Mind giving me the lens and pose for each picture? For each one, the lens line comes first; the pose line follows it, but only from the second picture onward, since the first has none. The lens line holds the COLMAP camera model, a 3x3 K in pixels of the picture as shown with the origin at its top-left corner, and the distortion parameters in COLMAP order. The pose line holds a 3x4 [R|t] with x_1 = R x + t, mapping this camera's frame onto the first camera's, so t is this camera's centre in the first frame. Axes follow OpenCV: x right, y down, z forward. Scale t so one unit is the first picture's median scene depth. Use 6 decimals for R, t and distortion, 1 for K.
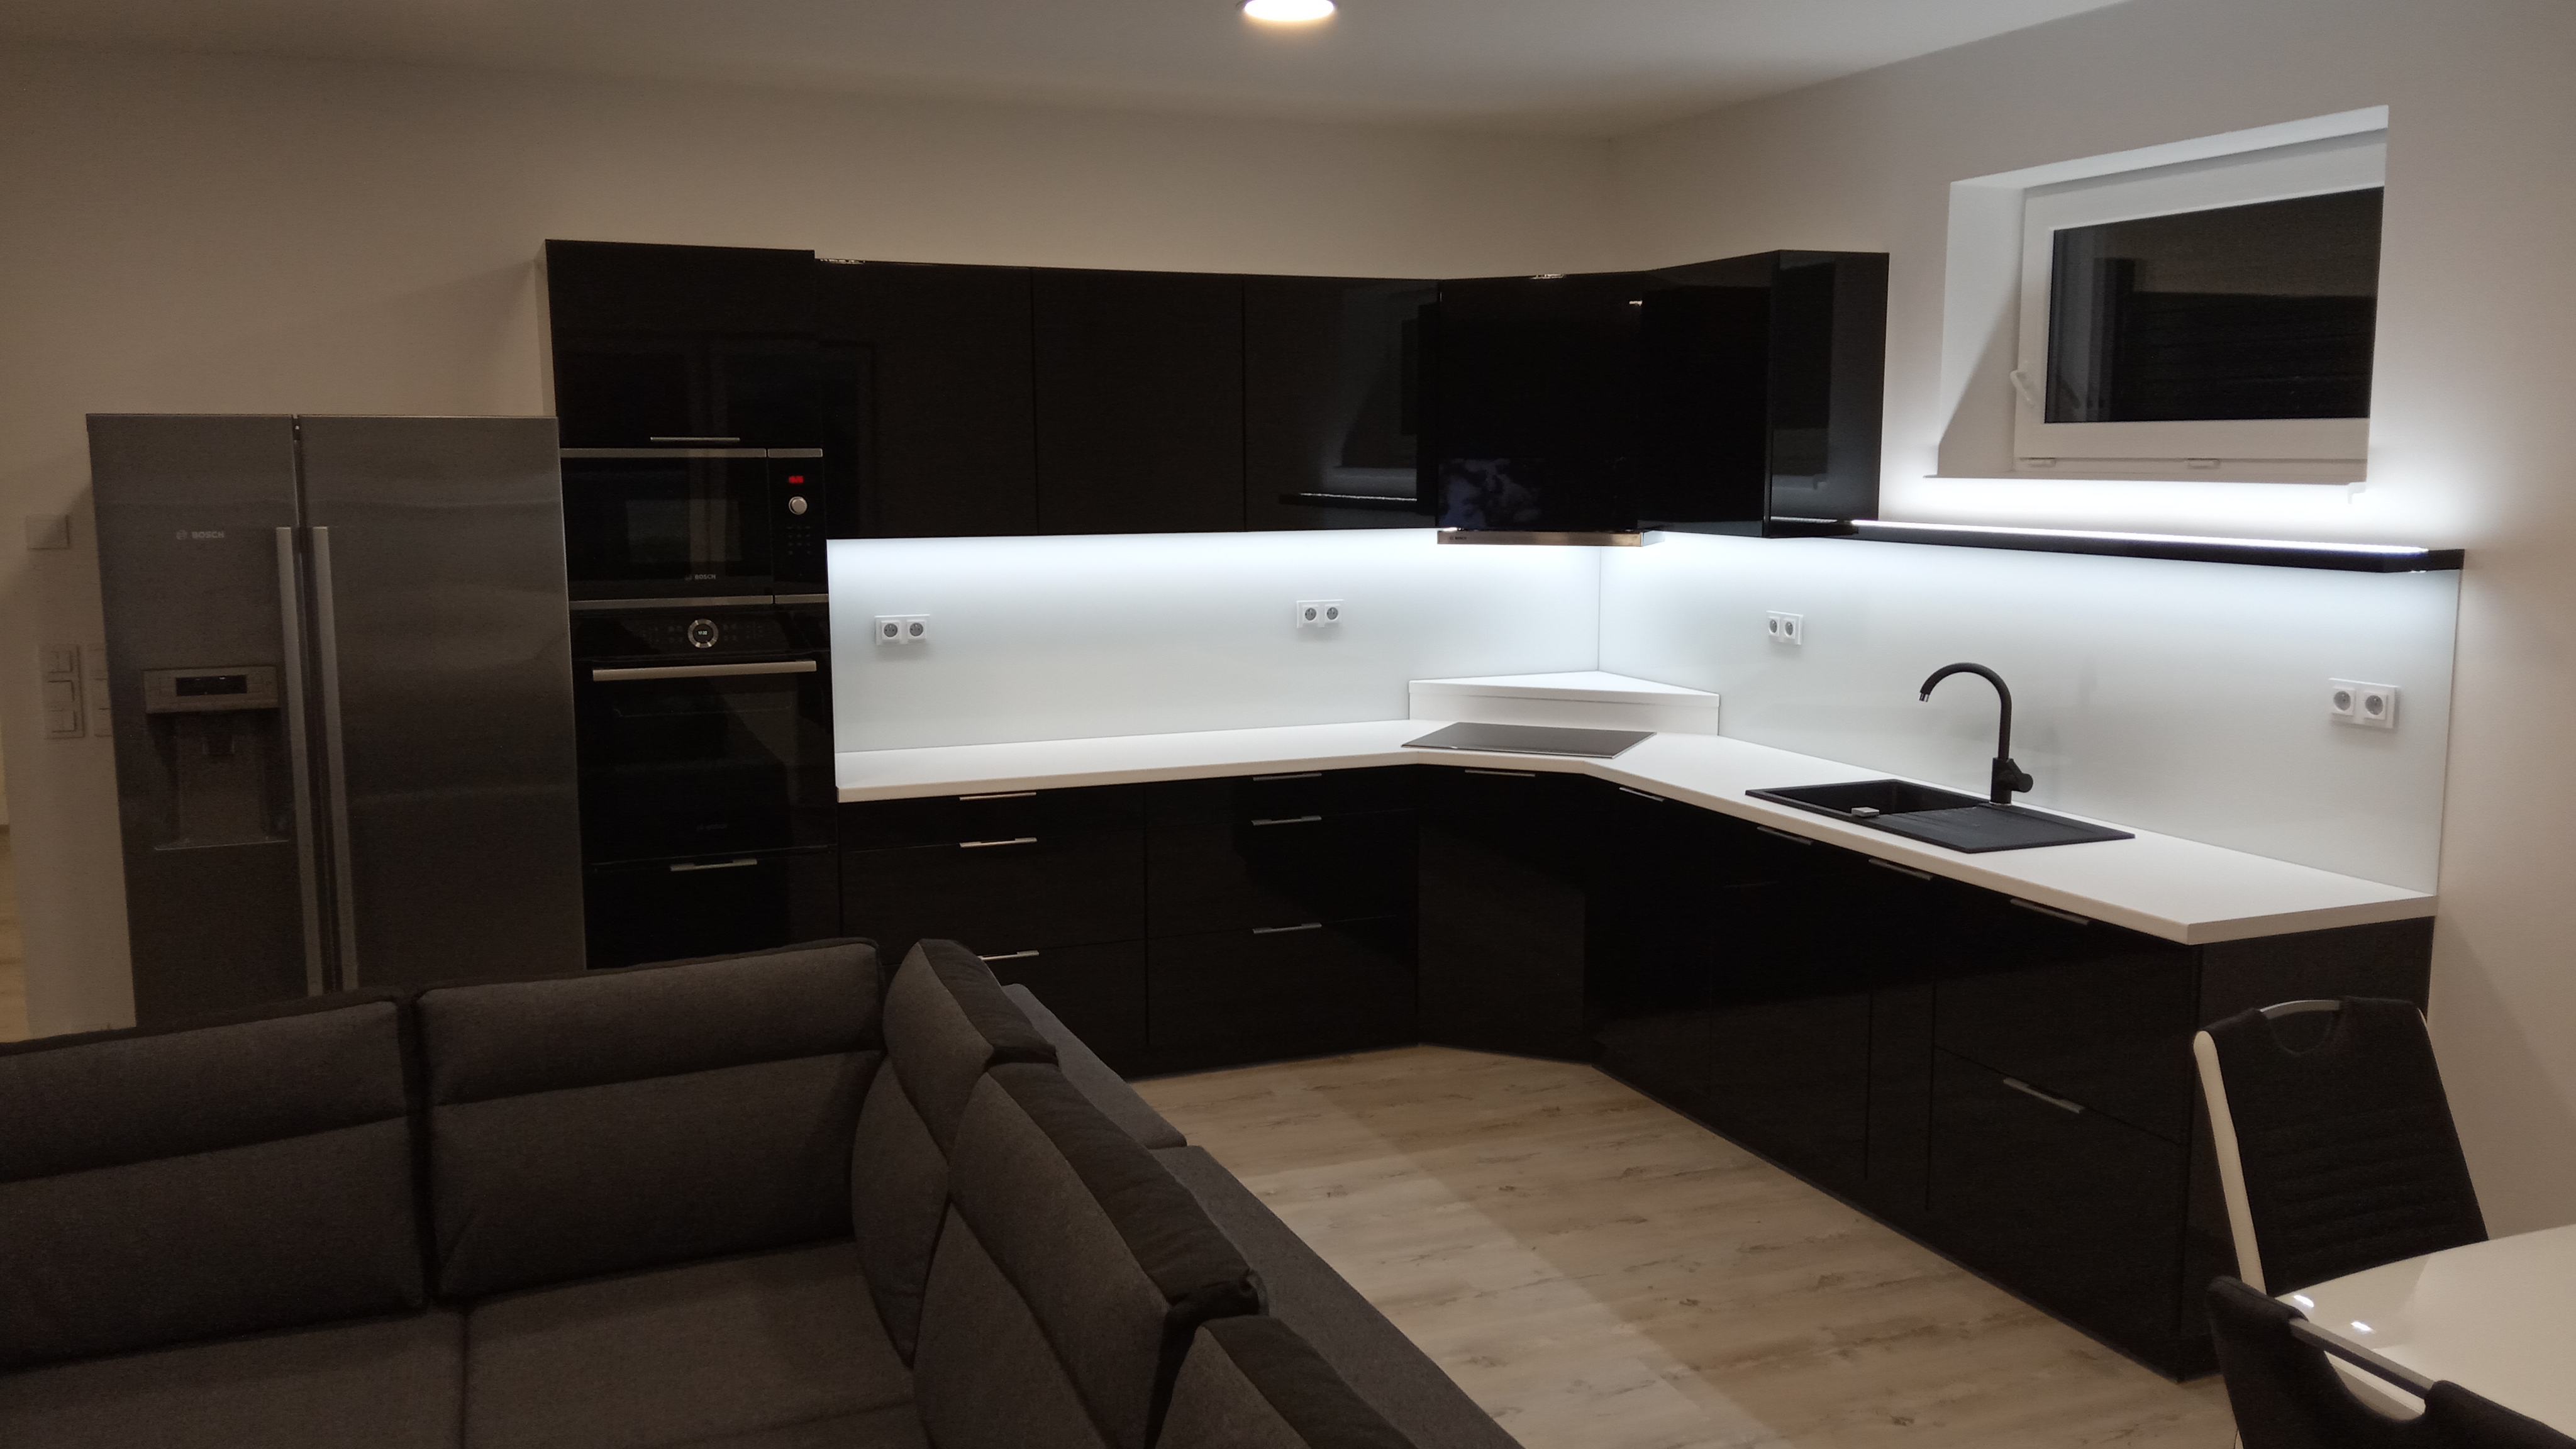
lens RADIAL K [[2040.5, 0, 1288.0], [0, 2040.5, 724.5], [0, 0, 1]] dist [0.127772, -0.257832]
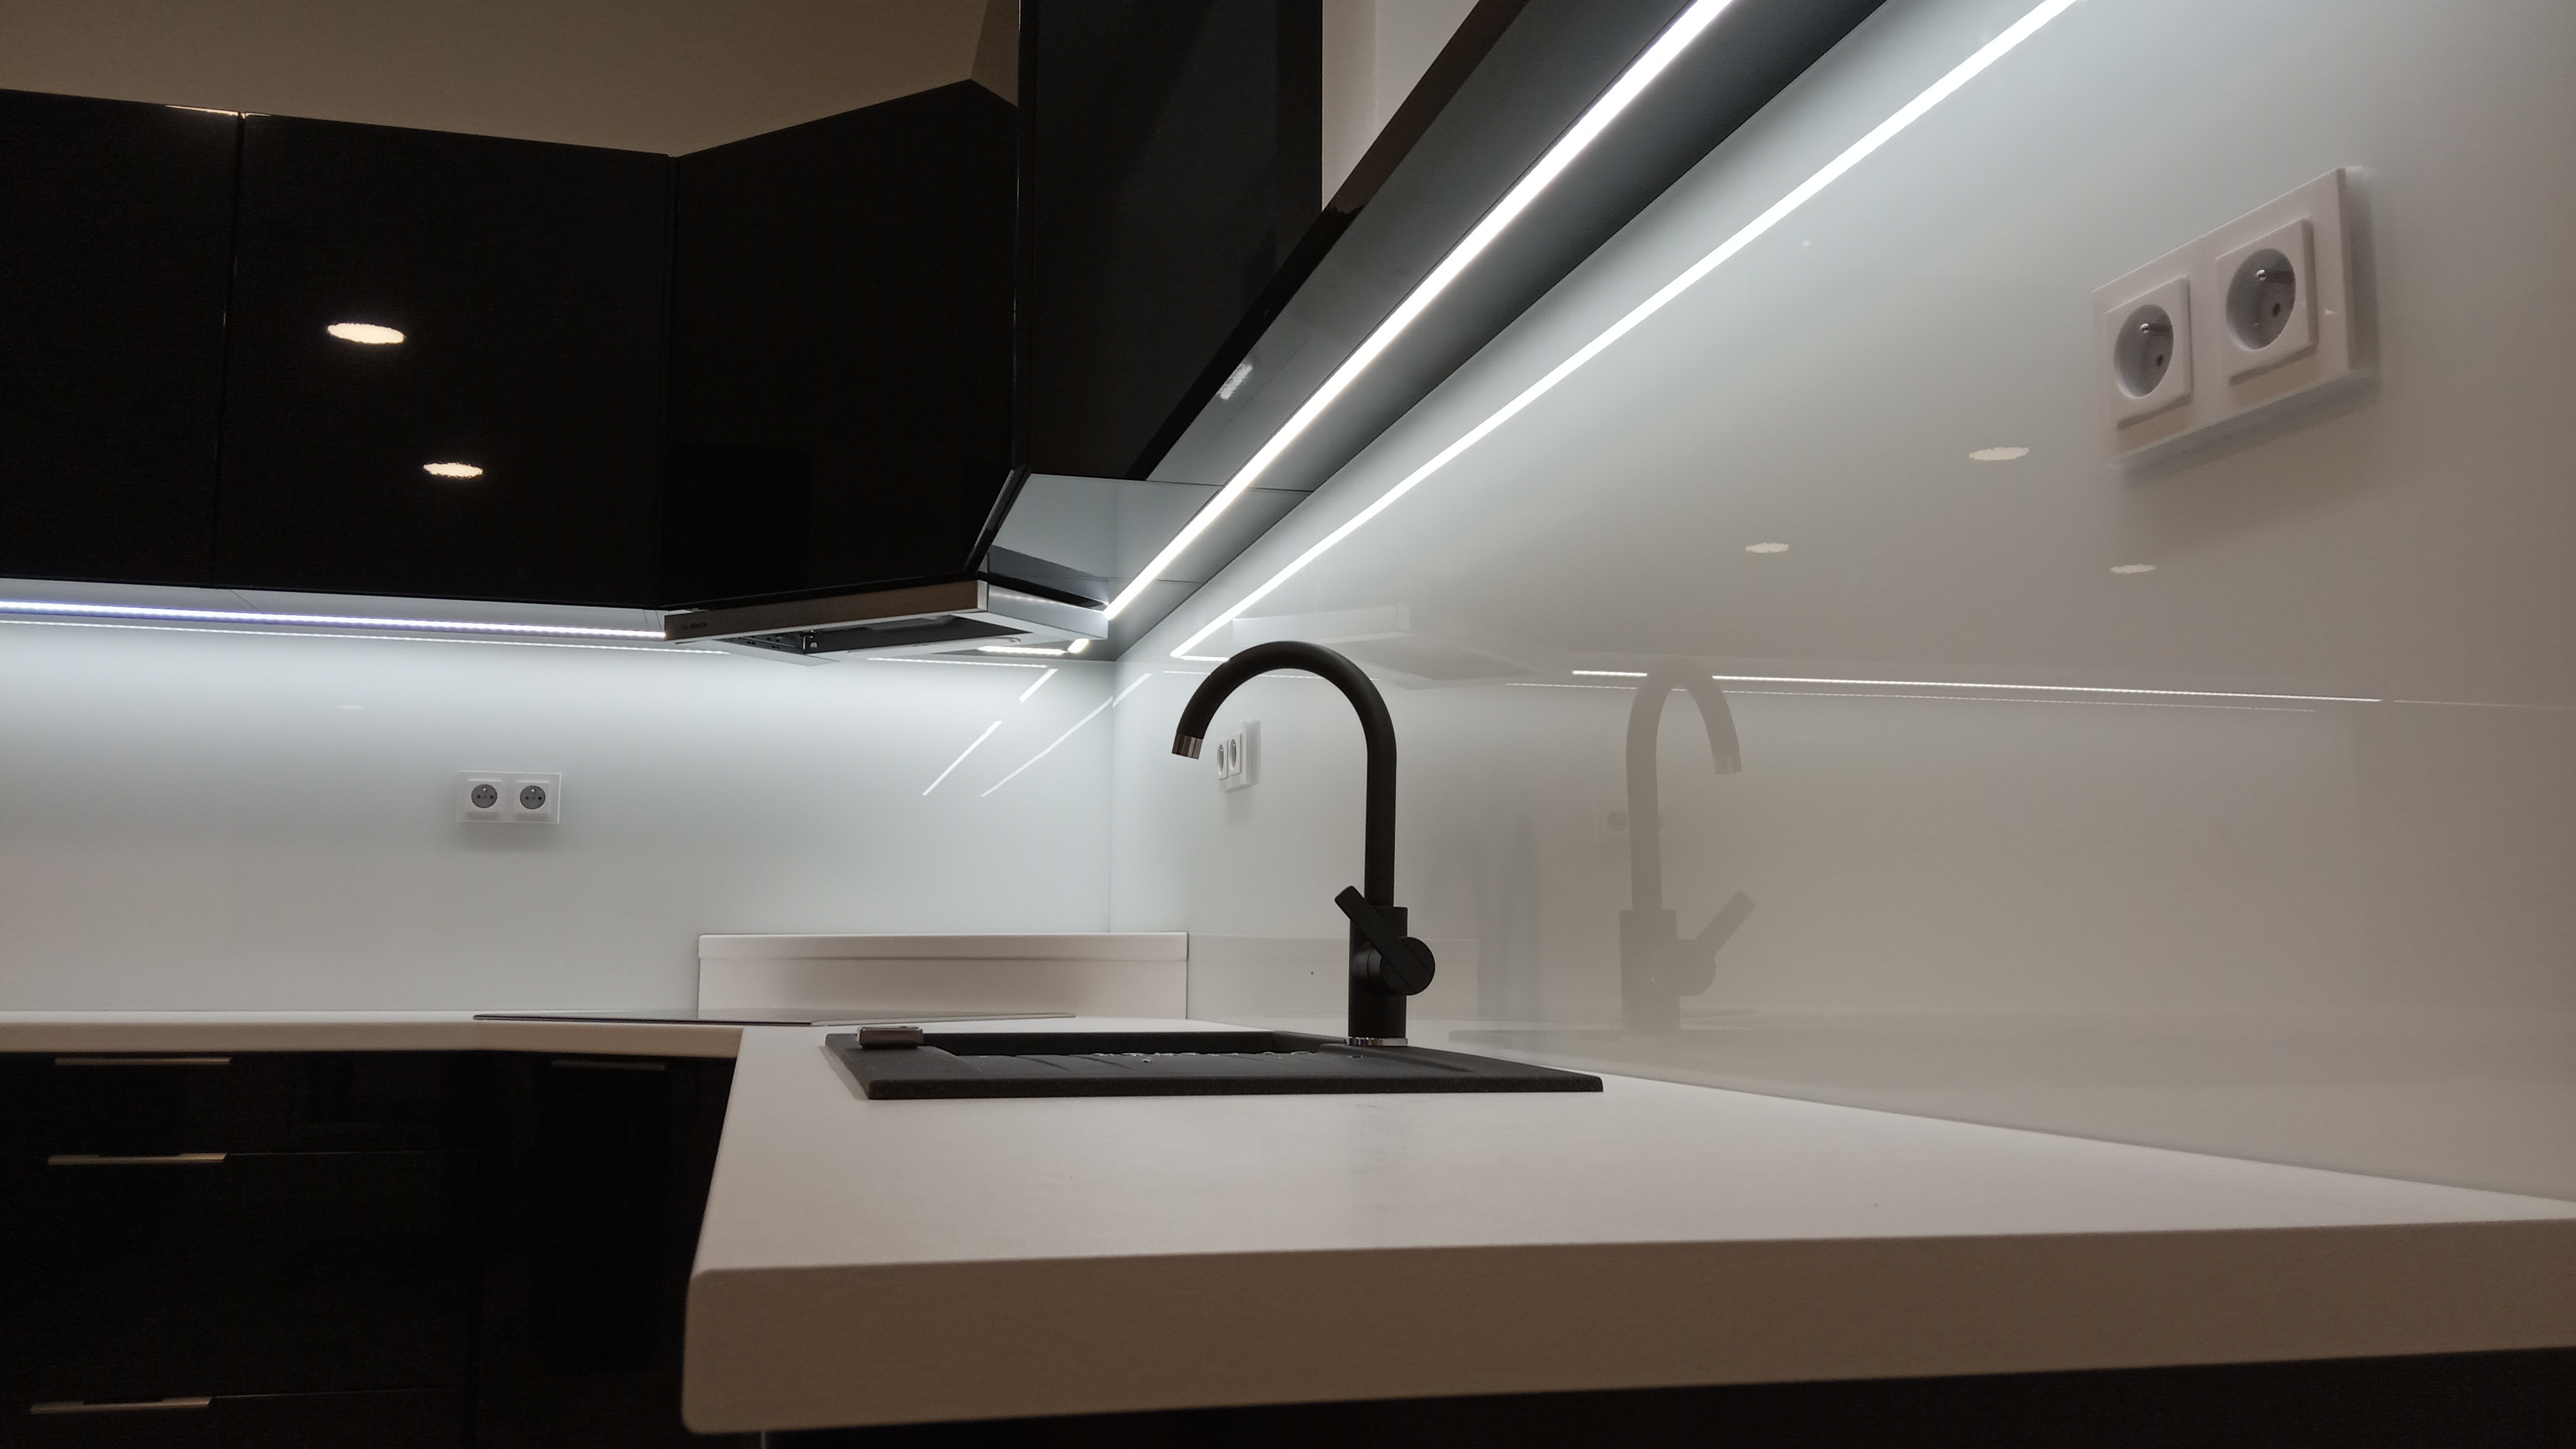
lens RADIAL K [[2055.0, 0, 1298.6], [0, 2055.0, 737.4], [0, 0, 1]] dist [0.122529, -0.201370]
pose [[0.991044, -0.002368, -0.133517, 0.363746], [-0.030719, 0.968986, -0.245200, 0.070852], [0.129957, 0.247105, 0.960235, 0.633945]]
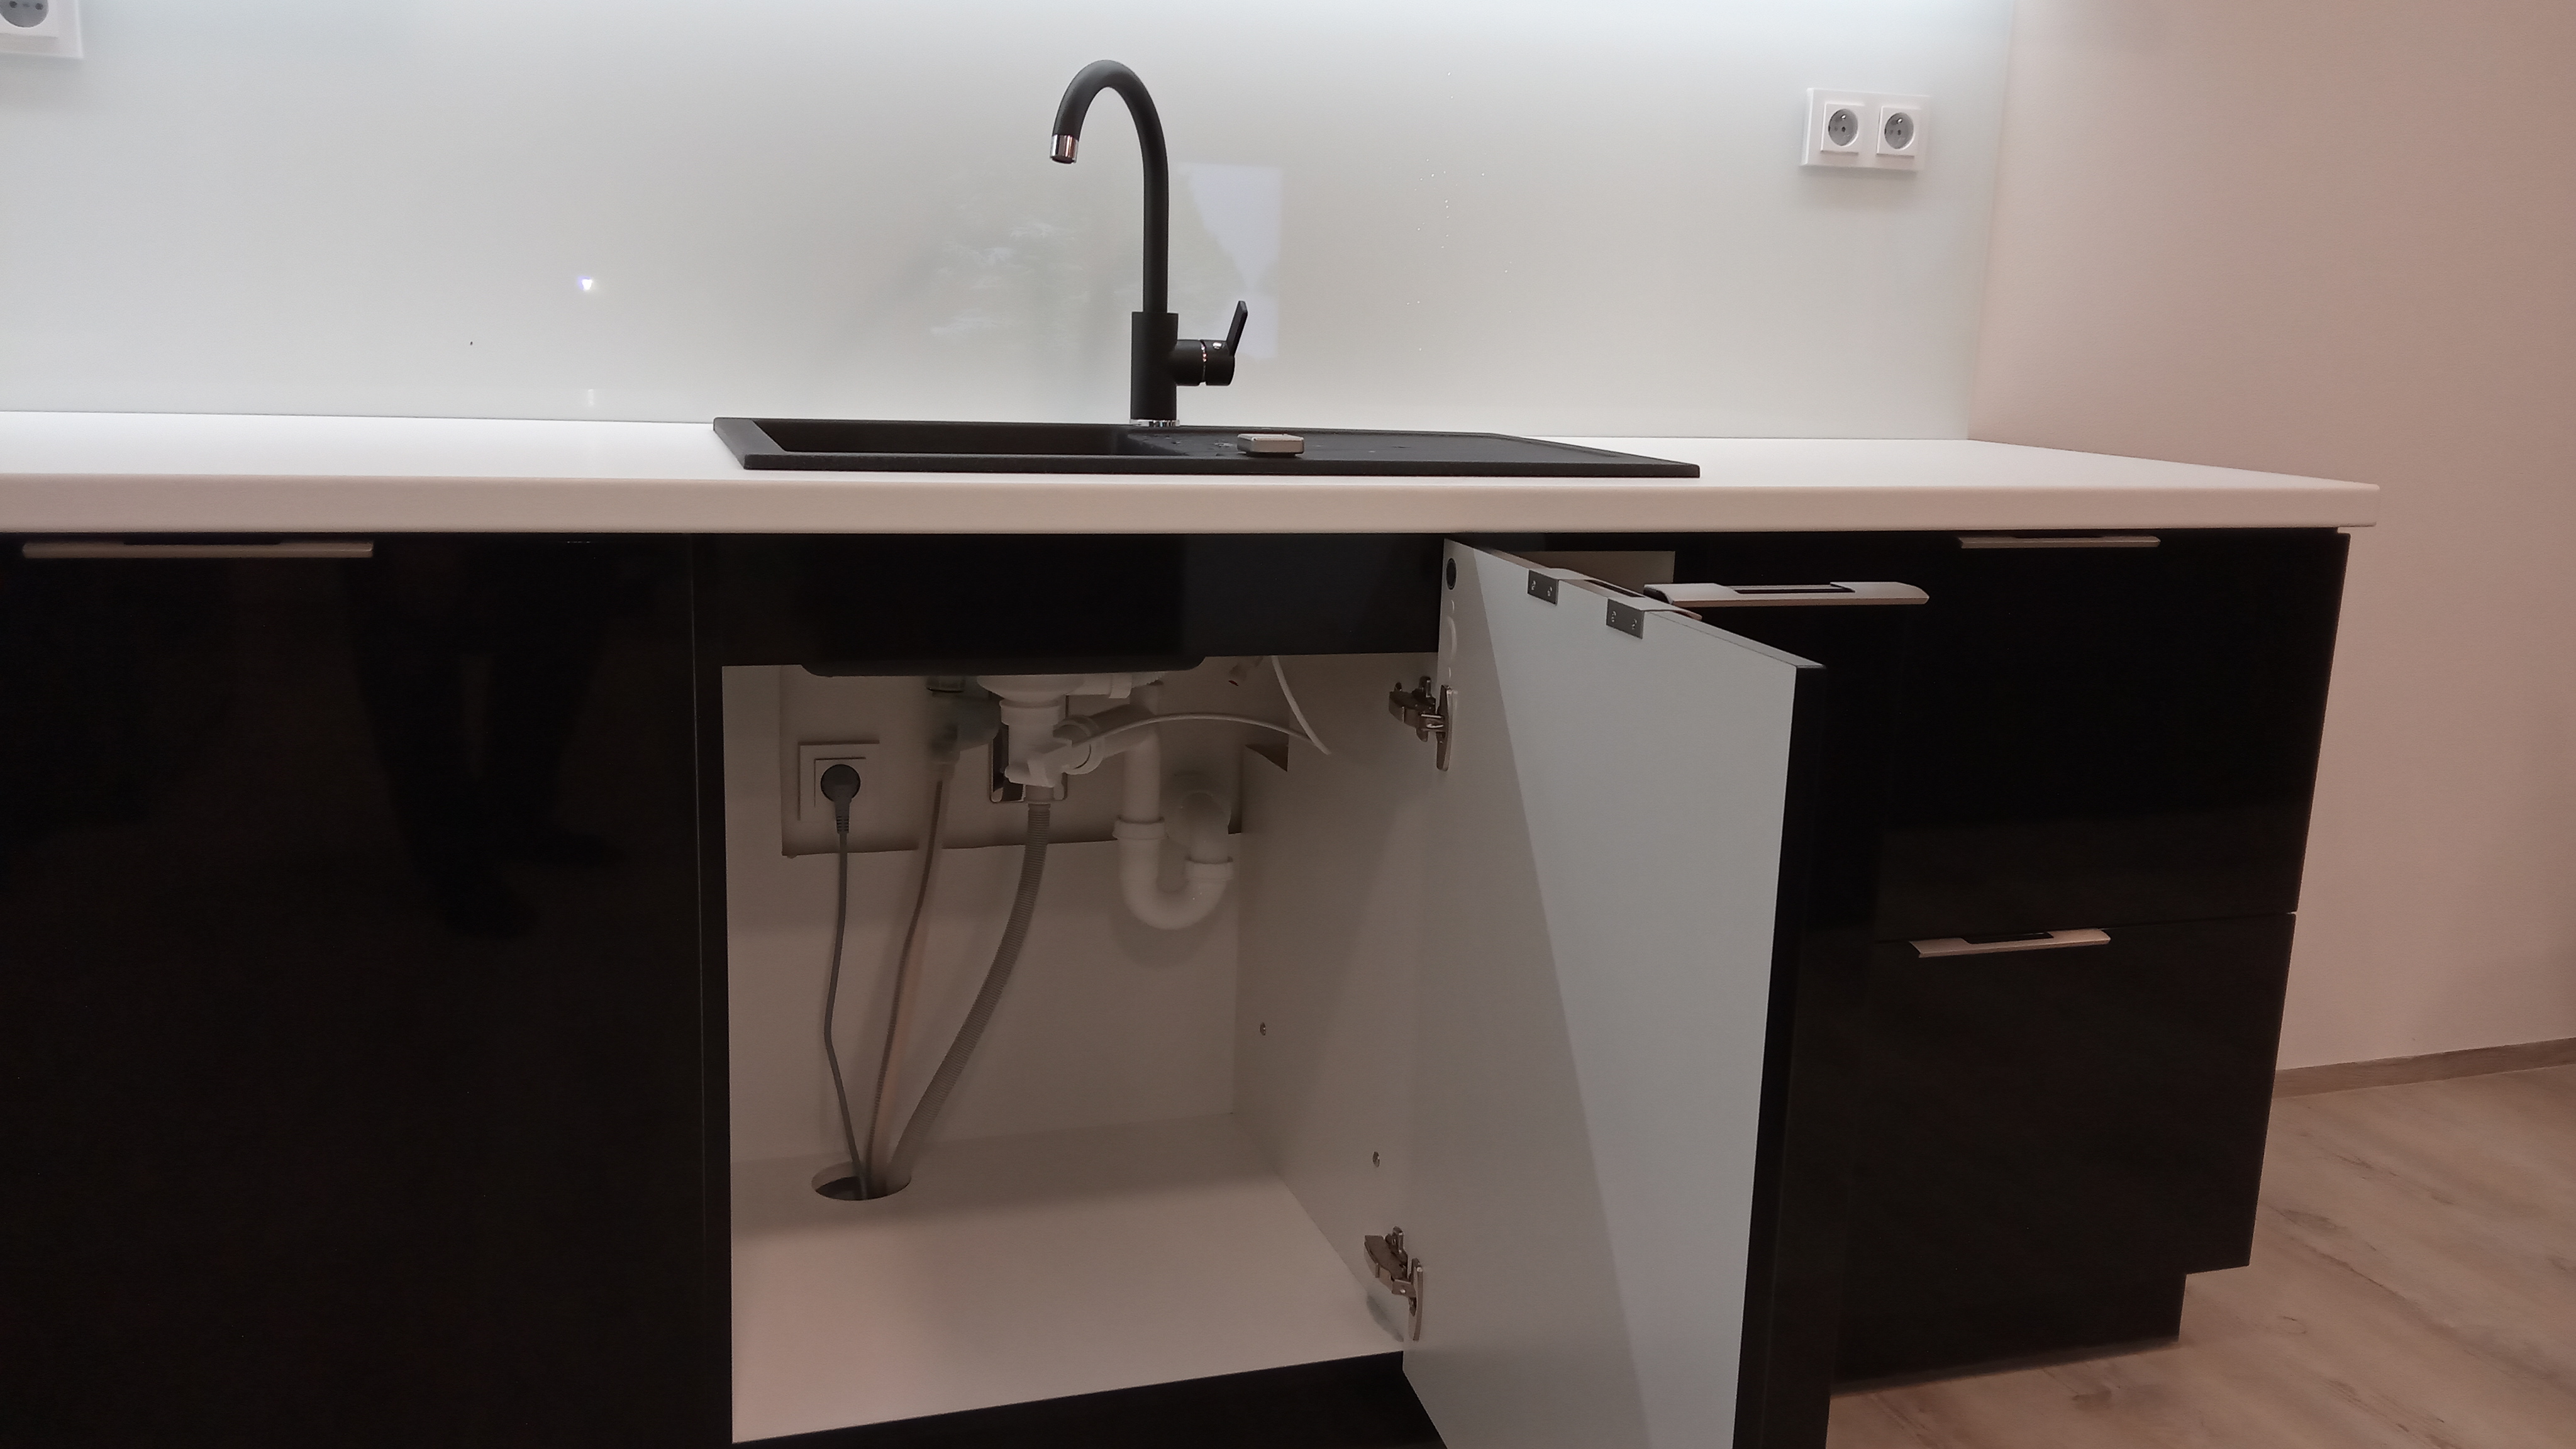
lens RADIAL K [[2055.0, 0, 1298.6], [0, 2055.0, 737.4], [0, 0, 1]] dist [0.122529, -0.201370]
pose [[0.062325, -0.197153, 0.978390, -0.077410], [0.101894, 0.976430, 0.190268, 0.022958], [-0.992841, 0.087834, 0.080945, 0.906260]]
